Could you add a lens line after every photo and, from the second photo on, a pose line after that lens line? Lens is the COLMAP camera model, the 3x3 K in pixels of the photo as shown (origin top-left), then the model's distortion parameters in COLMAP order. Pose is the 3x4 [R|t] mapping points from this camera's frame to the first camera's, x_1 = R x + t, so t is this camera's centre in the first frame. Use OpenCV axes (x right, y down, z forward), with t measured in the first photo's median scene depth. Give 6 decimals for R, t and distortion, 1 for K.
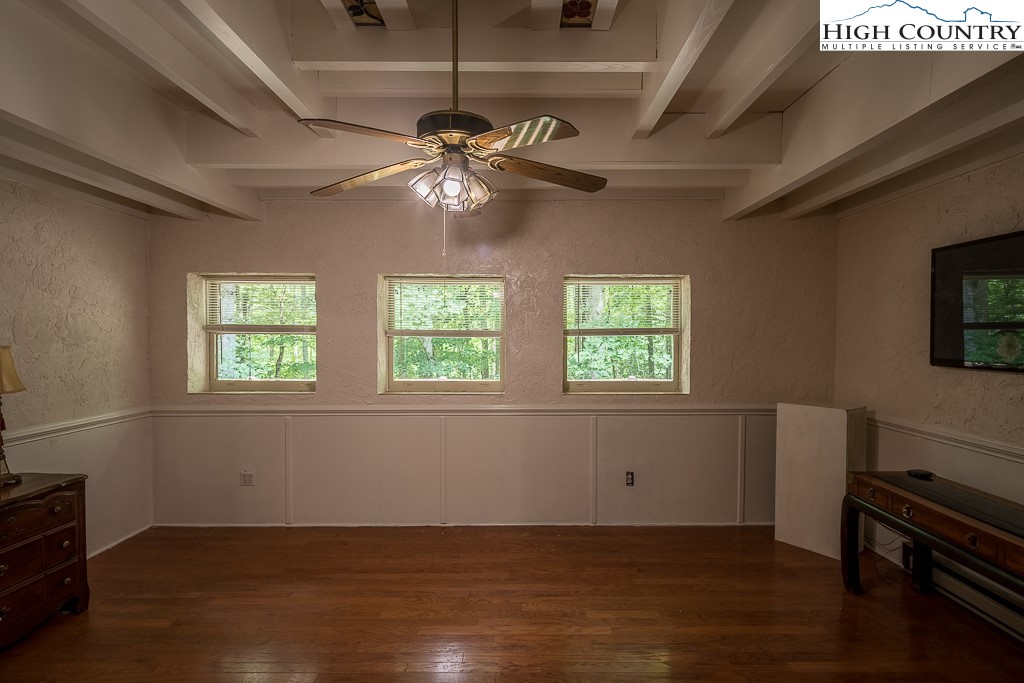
lens RADIAL K [[513.6, 0, 522.1], [0, 513.6, 346.9], [0, 0, 1]] dist [0.003909, -0.002619]
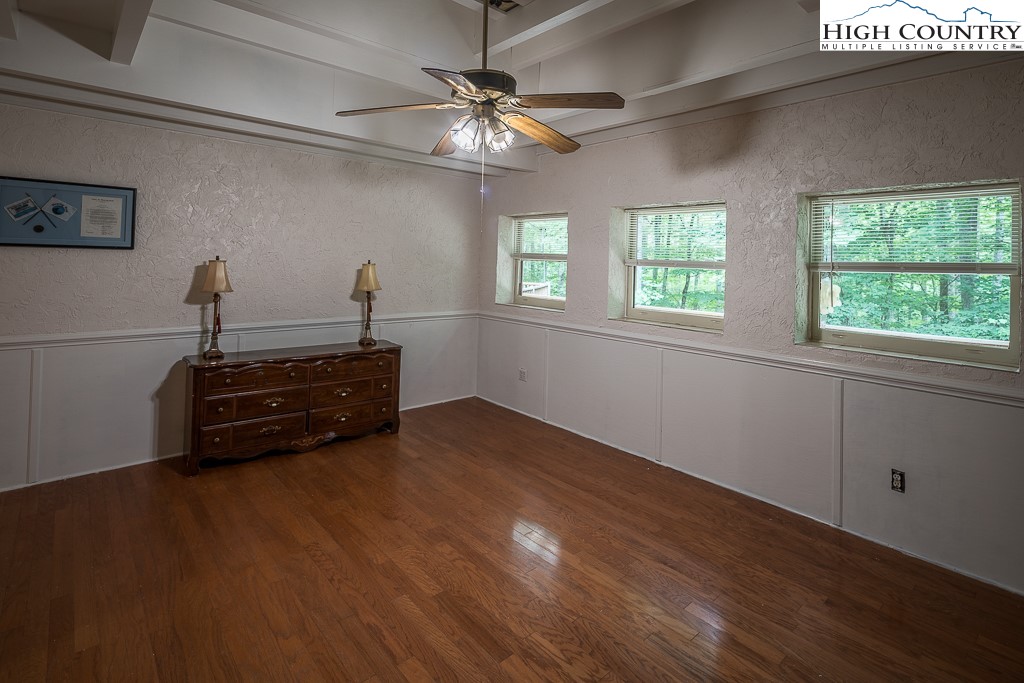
lens RADIAL K [[495.6, 0, 512.3], [0, 495.6, 248.1], [0, 0, 1]] dist [-0.001880, -0.001345]
pose [[0.665079, -0.001227, -0.746772, 0.362475], [-0.045626, 0.998064, -0.042275, -0.002007], [0.745378, 0.062189, 0.663735, 0.158445]]
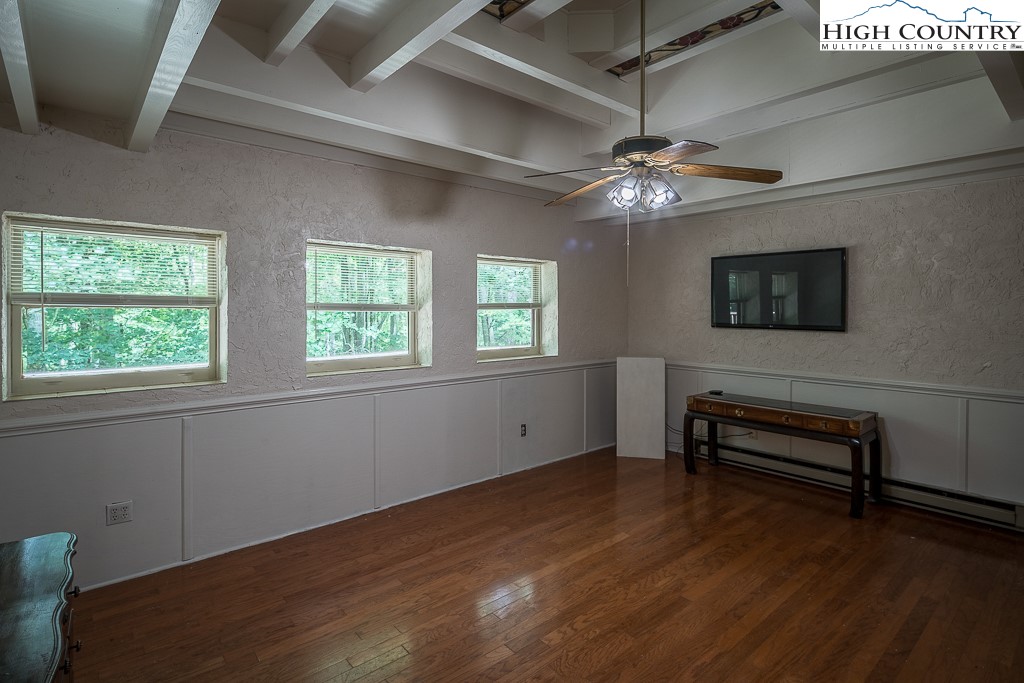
lens RADIAL K [[513.6, 0, 497.4], [0, 513.6, 306.0], [0, 0, 1]] dist [0.003909, -0.002619]
pose [[0.767686, 0.002101, 0.640823, -0.597853], [0.014858, 0.999667, -0.021078, -0.005211], [-0.640654, 0.025703, 0.767400, 0.123074]]
